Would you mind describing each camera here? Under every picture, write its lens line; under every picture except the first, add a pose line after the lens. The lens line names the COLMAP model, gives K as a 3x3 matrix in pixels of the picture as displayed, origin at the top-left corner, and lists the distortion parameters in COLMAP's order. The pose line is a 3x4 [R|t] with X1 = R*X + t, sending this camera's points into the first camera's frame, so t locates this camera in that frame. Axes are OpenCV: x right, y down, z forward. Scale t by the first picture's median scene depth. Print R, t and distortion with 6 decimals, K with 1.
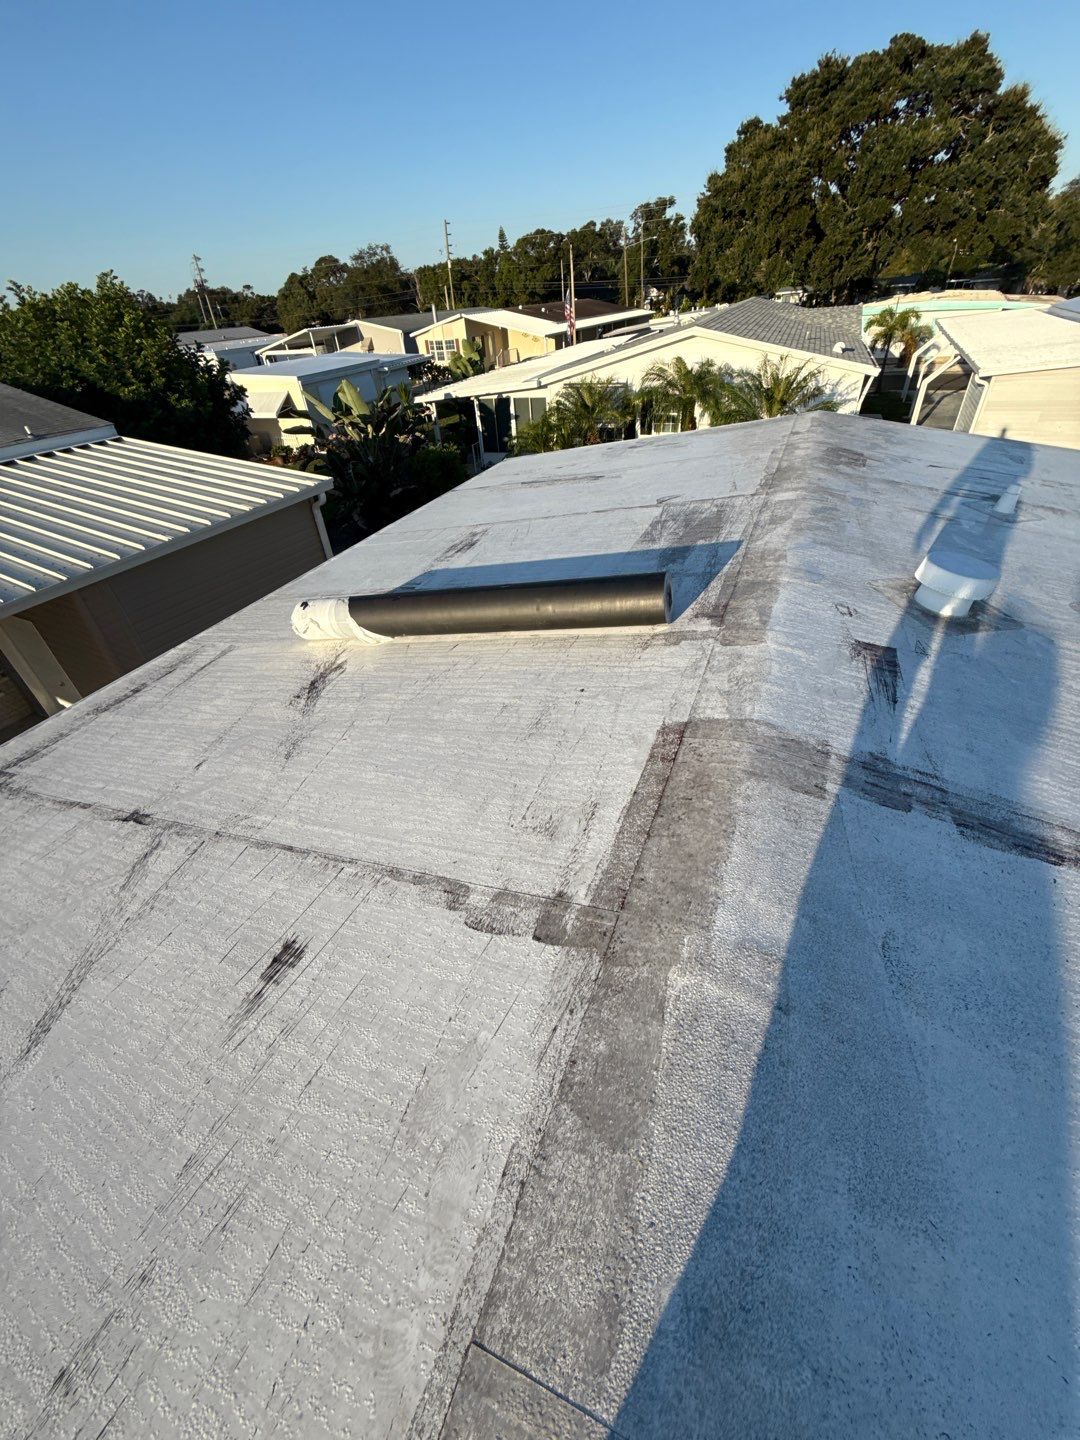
lens RADIAL K [[571.2, 0, 539.4], [0, 571.2, 724.0], [0, 0, 1]] dist [0.000421, -0.000612]
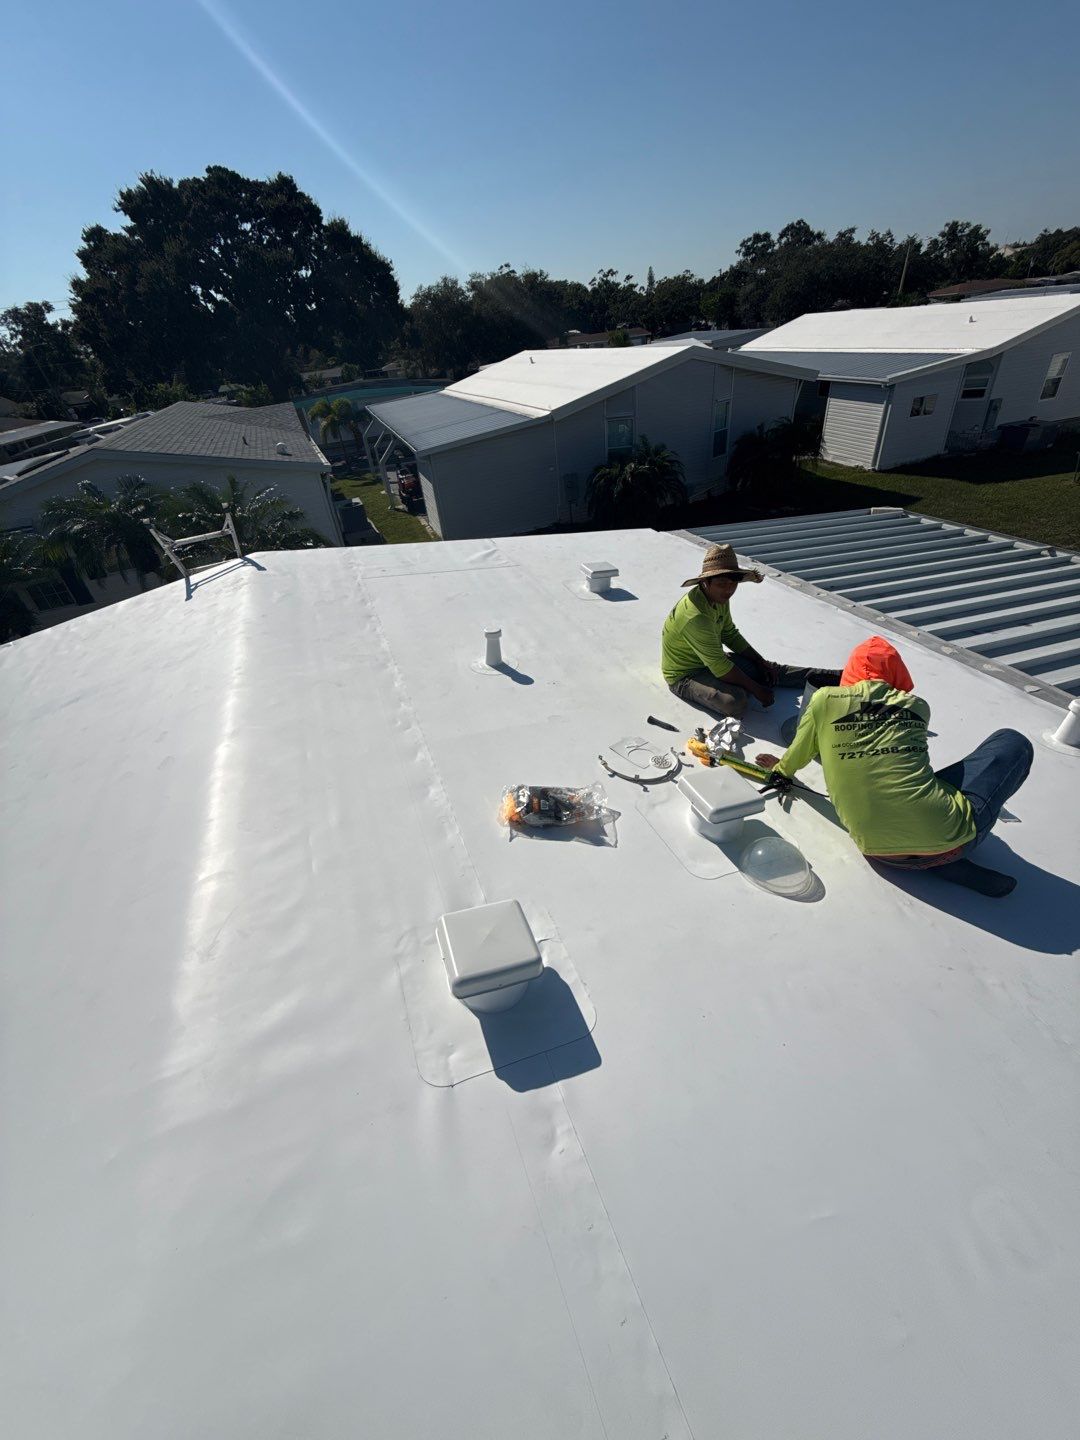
lens RADIAL K [[572.8, 0, 539.6], [0, 572.8, 724.2], [0, 0, 1]] dist [-0.000576, -0.000565]
pose [[0.721220, -0.400758, 0.565009, 0.042752], [0.461574, 0.886226, 0.039408, -0.035051], [-0.516519, 0.232371, 0.824143, 0.037421]]
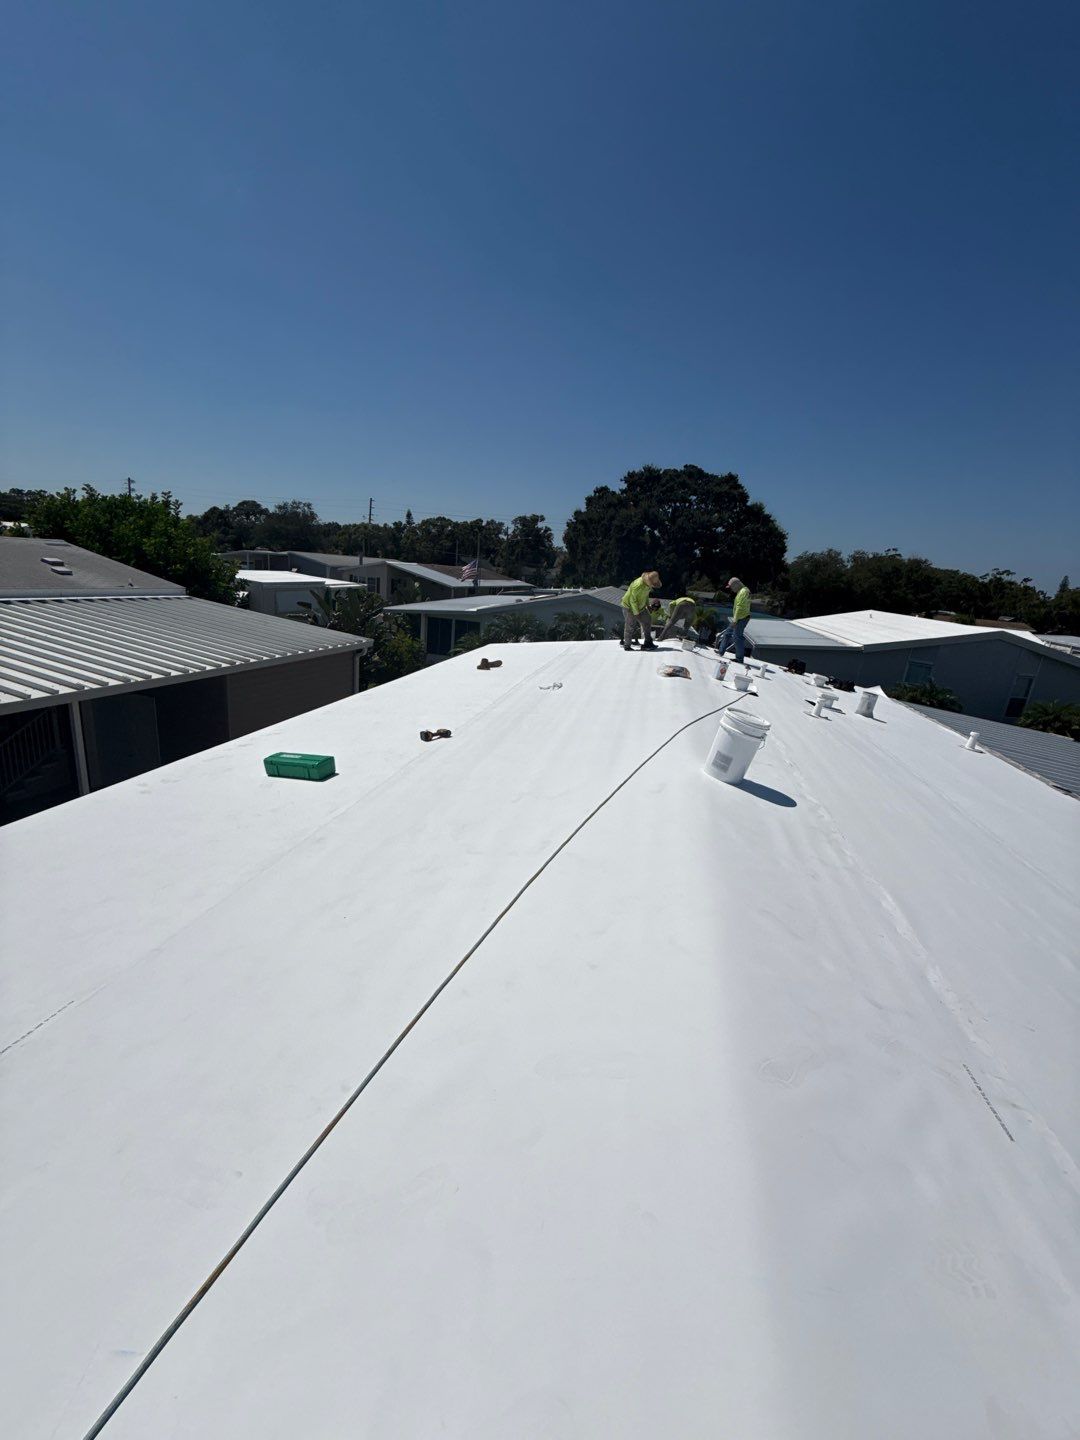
lens RADIAL K [[574.5, 0, 538.3], [0, 574.5, 722.1], [0, 0, 1]] dist [0.000634, -0.000293]
pose [[0.969492, 0.104285, 0.221835, -0.059686], [-0.013941, 0.926982, -0.374846, 0.074685], [-0.244728, 0.360318, 0.900155, -0.086566]]
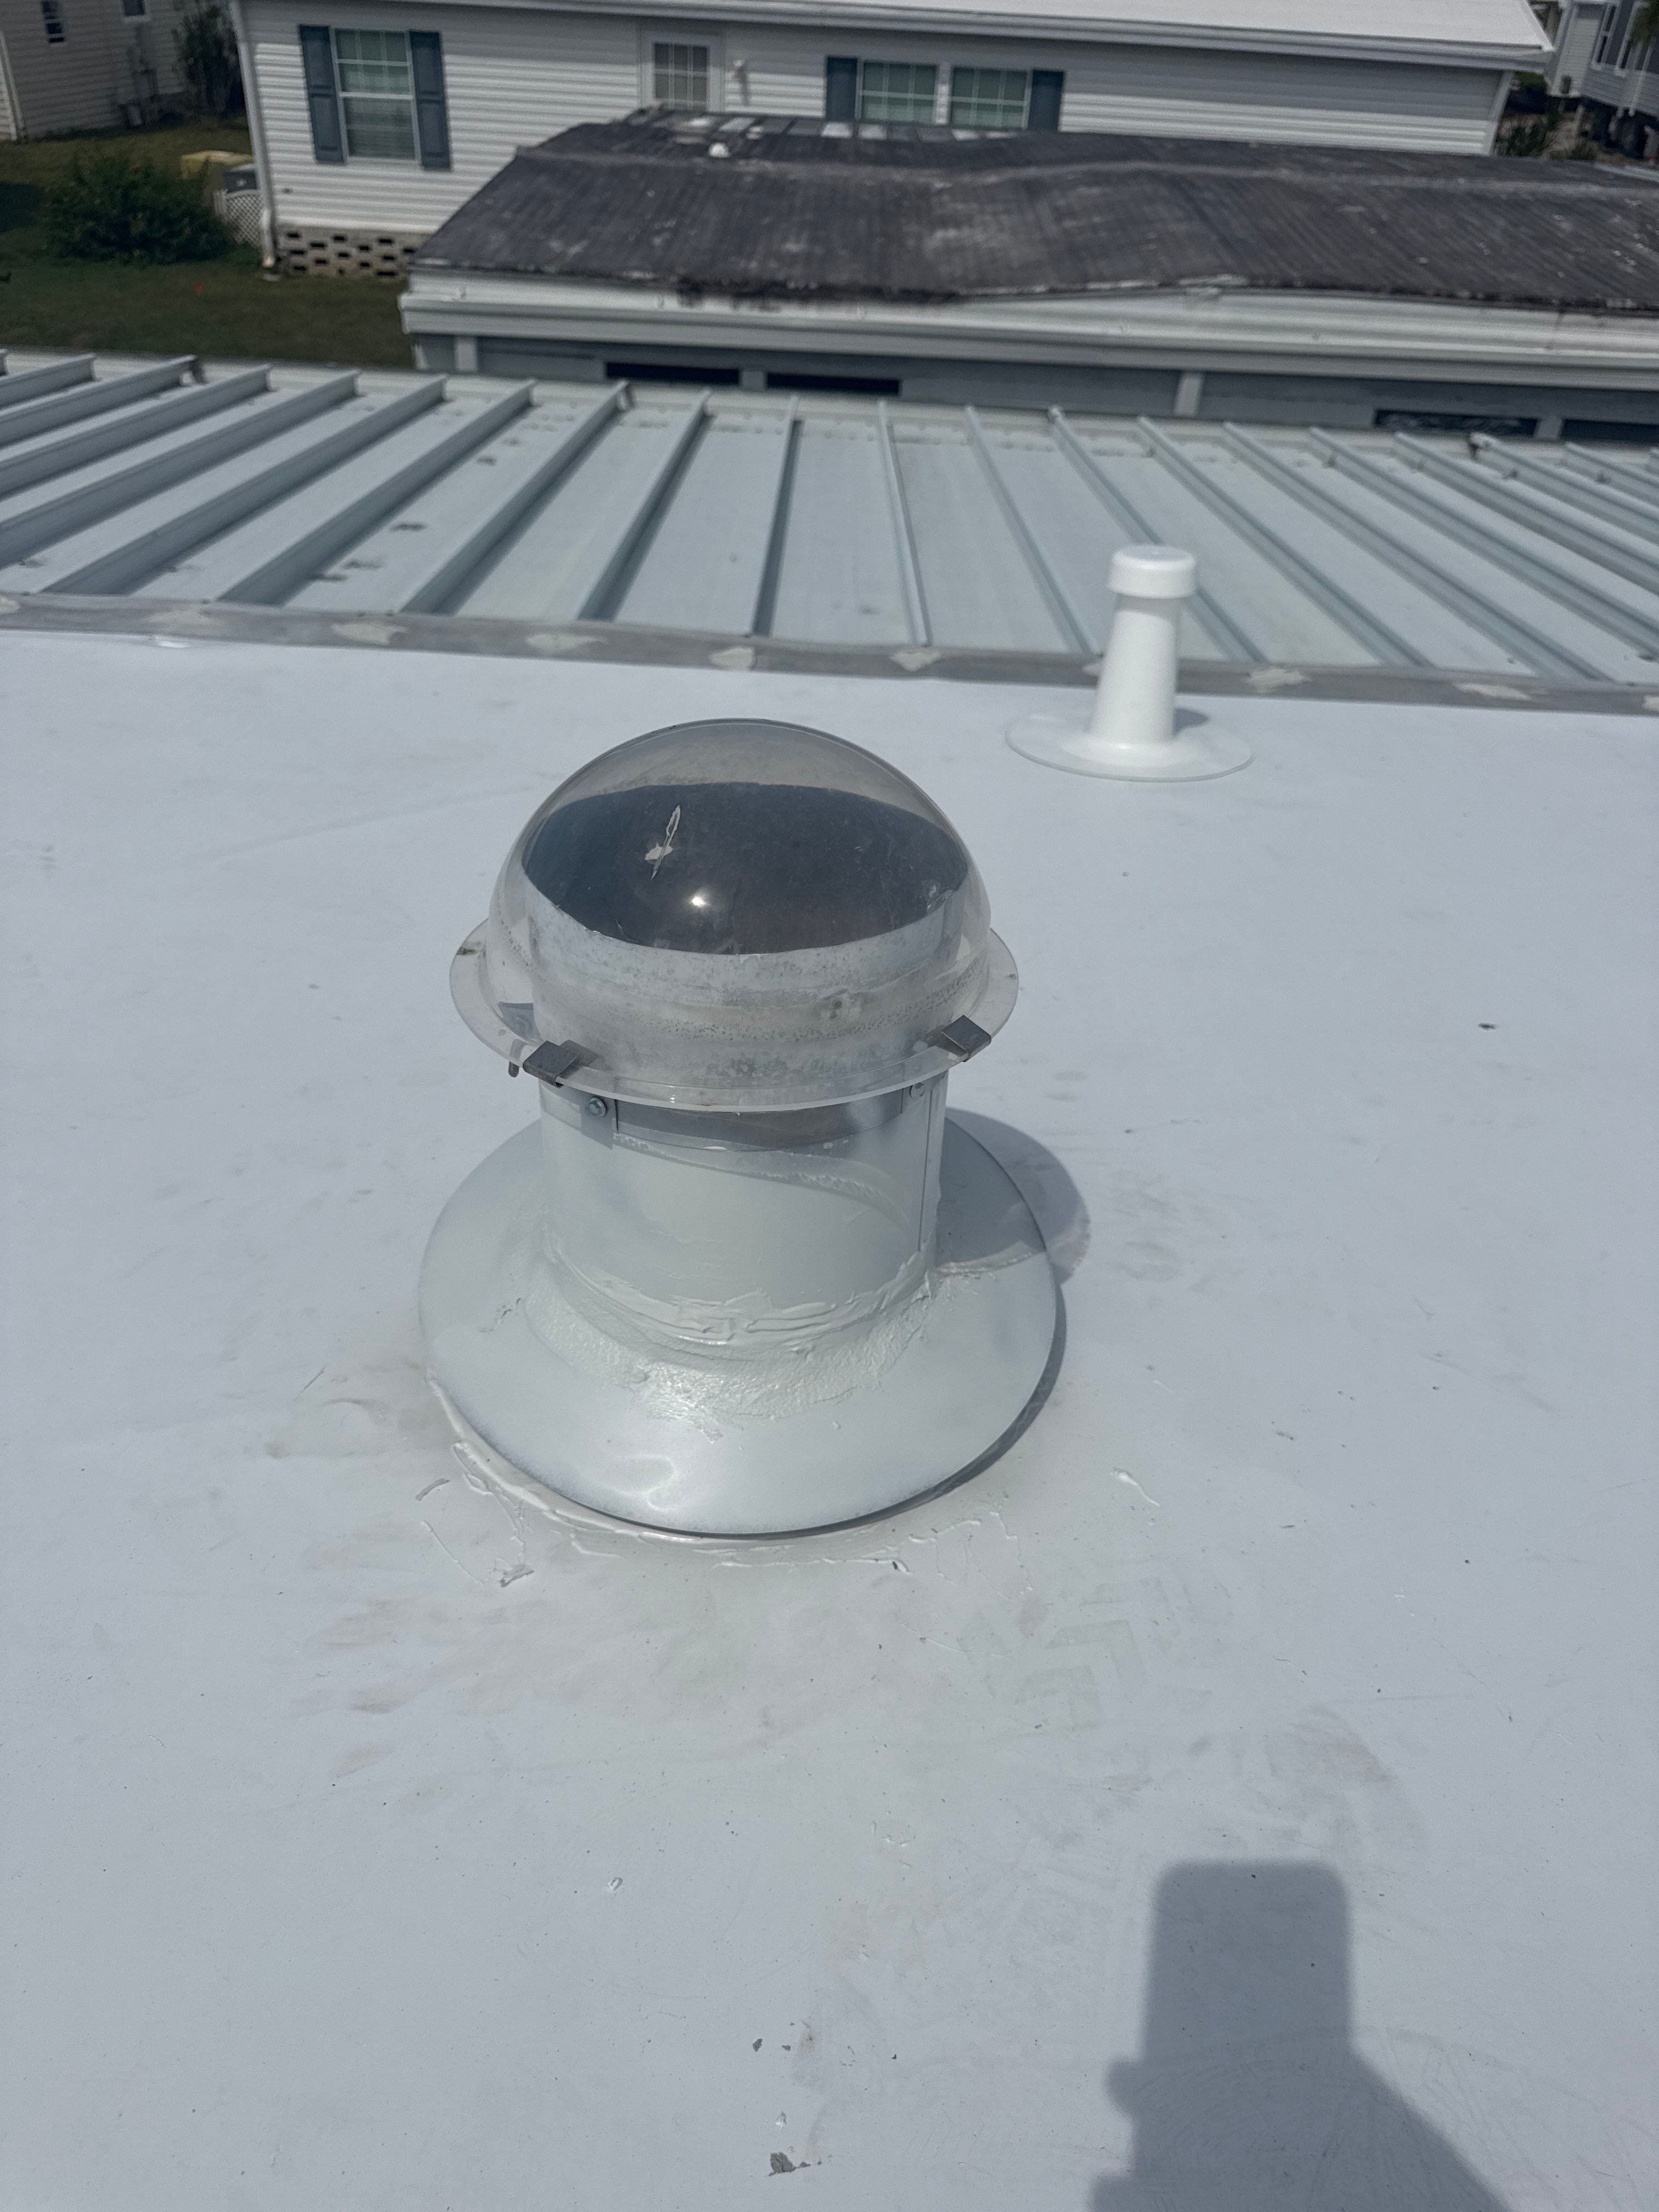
lens RADIAL K [[1507.6, 0, 827.4], [0, 1507.6, 1166.2], [0, 0, 1]] dist [0.020179, -0.023637]
pose [[-0.383322, -0.549339, 0.742490, 0.100883], [0.538947, 0.519807, 0.662825, -0.026921], [-0.750067, 0.654238, 0.096811, 0.077609]]
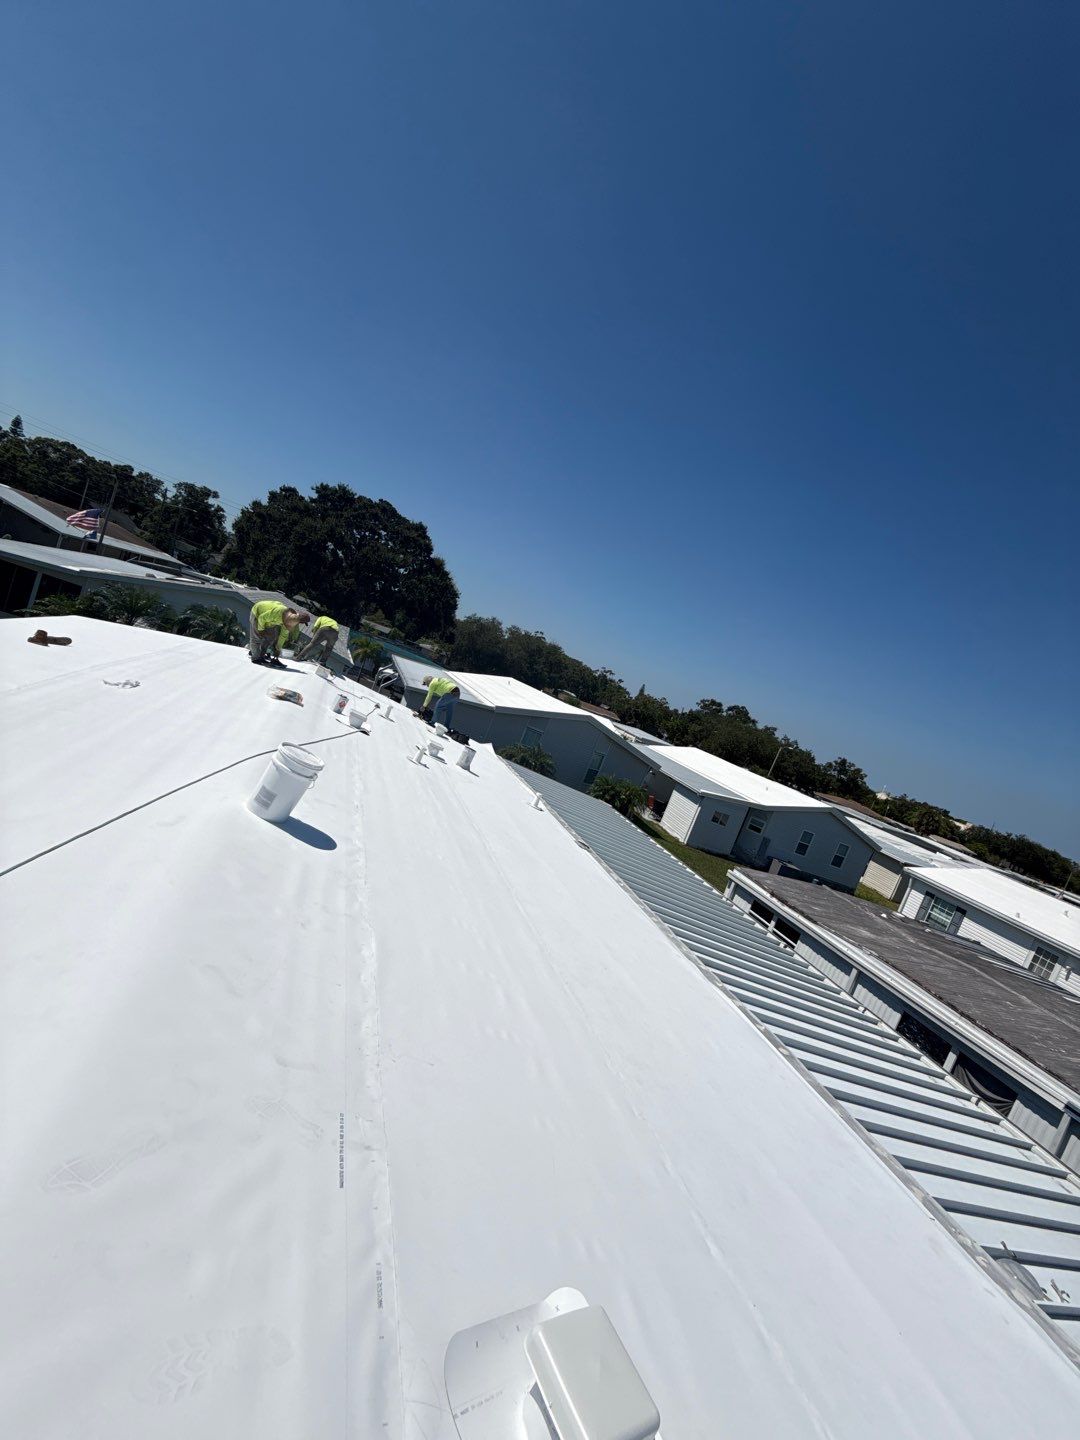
lens RADIAL K [[572.8, 0, 539.6], [0, 572.8, 724.2], [0, 0, 1]] dist [-0.000576, -0.000565]
pose [[0.664399, 0.268697, 0.697406, -0.044292], [0.059087, 0.911332, -0.407409, 0.073099], [-0.745039, 0.311890, 0.589612, -0.094957]]
